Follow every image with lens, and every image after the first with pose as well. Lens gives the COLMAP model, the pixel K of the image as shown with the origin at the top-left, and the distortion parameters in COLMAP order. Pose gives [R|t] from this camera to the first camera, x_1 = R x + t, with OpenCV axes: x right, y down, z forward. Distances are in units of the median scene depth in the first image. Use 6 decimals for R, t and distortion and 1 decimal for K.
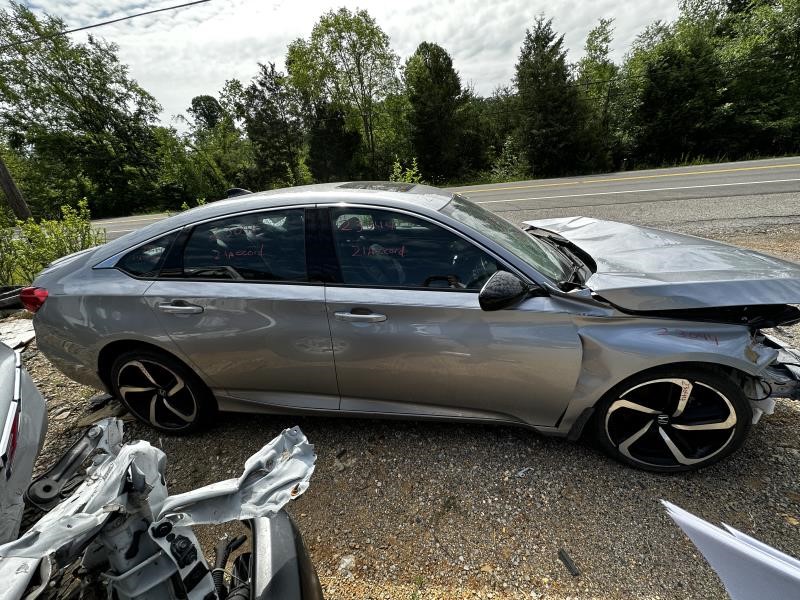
lens RADIAL K [[319.1, 0, 401.7], [0, 319.1, 299.9], [0, 0, 1]] dist [-0.005016, -0.000376]
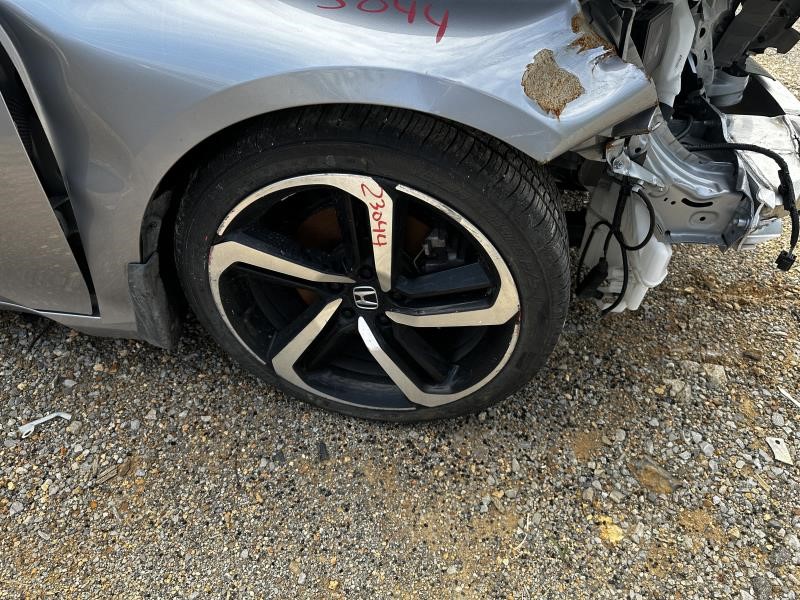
lens RADIAL K [[565.7, 0, 400.0], [0, 565.7, 298.9], [0, 0, 1]] dist [0.022663, -0.029541]
pose [[0.995084, -0.001855, 0.099021, 0.839049], [-0.035744, 0.925706, 0.376550, 0.148288], [-0.092363, -0.378239, 0.921089, 0.441462]]
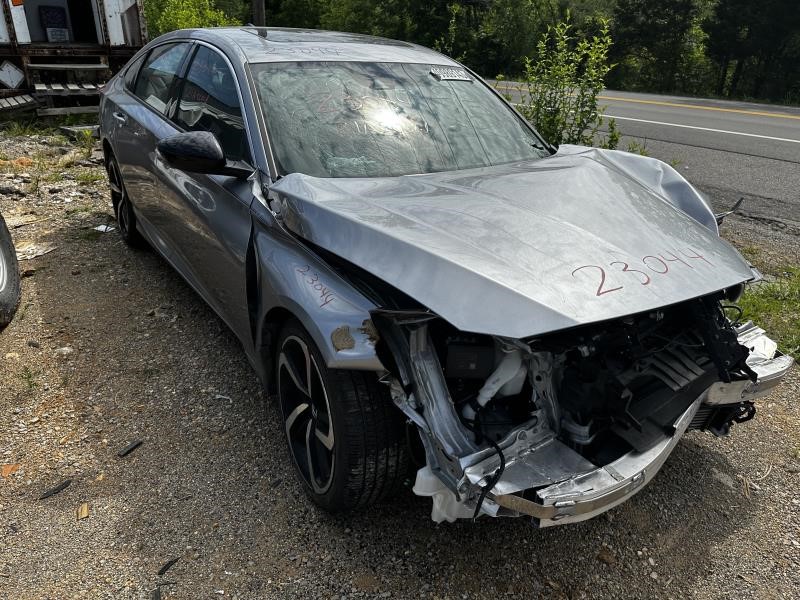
lens RADIAL K [[565.7, 0, 397.0], [0, 565.7, 299.9], [0, 0, 1]] dist [0.022663, -0.029541]
pose [[0.682818, 0.400303, -0.611160, 1.686998], [-0.367729, 0.911152, 0.185951, -0.143128], [0.631296, 0.097771, 0.769354, 0.154292]]
